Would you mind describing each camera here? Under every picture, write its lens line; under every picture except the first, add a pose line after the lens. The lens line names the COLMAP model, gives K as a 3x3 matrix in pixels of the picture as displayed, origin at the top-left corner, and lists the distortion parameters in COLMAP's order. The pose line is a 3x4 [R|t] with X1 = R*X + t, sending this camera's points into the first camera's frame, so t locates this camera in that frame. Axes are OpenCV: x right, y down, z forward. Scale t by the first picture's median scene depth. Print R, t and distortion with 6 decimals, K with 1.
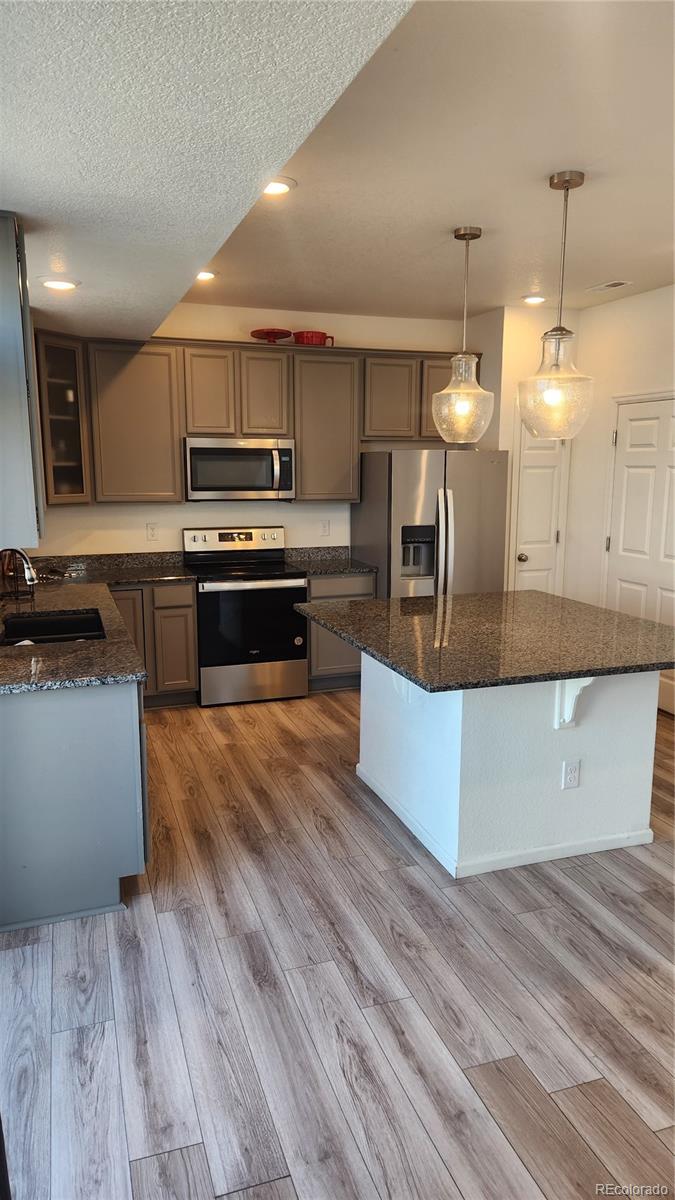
lens RADIAL K [[771.1, 0, 337.5], [0, 771.1, 600.0], [0, 0, 1]] dist [0.049624, 0.000654]
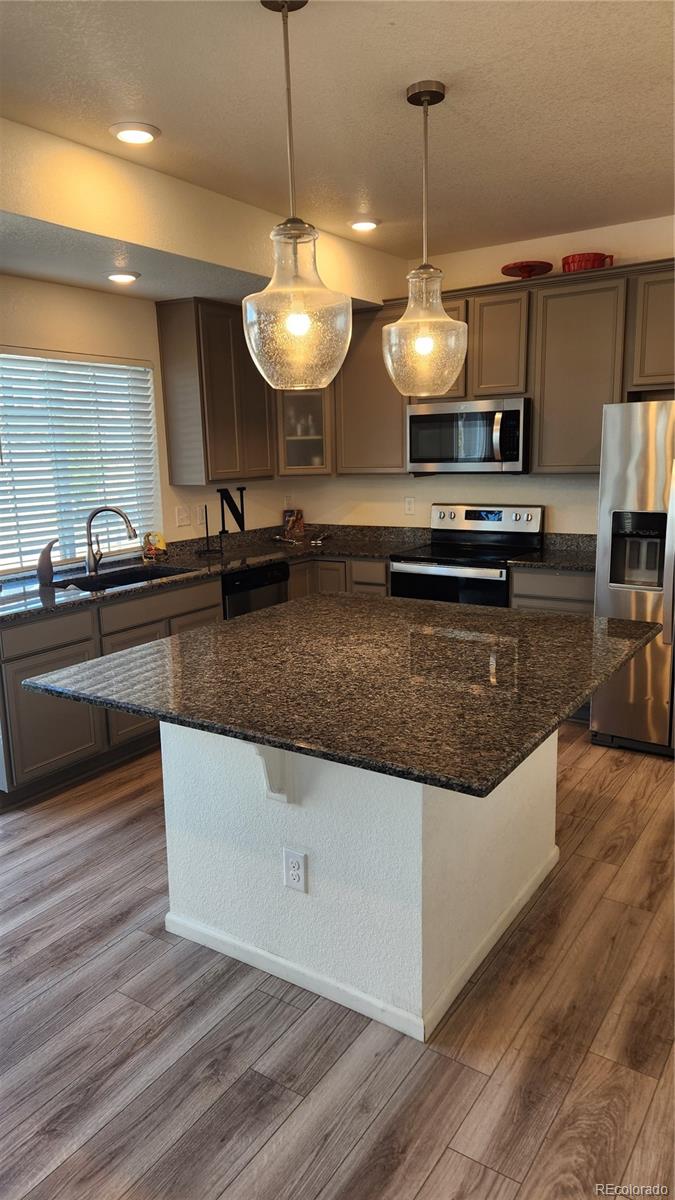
lens RADIAL K [[789.4, 0, 340.0], [0, 789.4, 595.0], [0, 0, 1]] dist [0.049794, -0.000574]
pose [[0.609616, 0.132478, -0.781548, 0.525980], [-0.112699, 0.990405, 0.079975, -0.050743], [0.784645, 0.039325, 0.618697, 0.358283]]
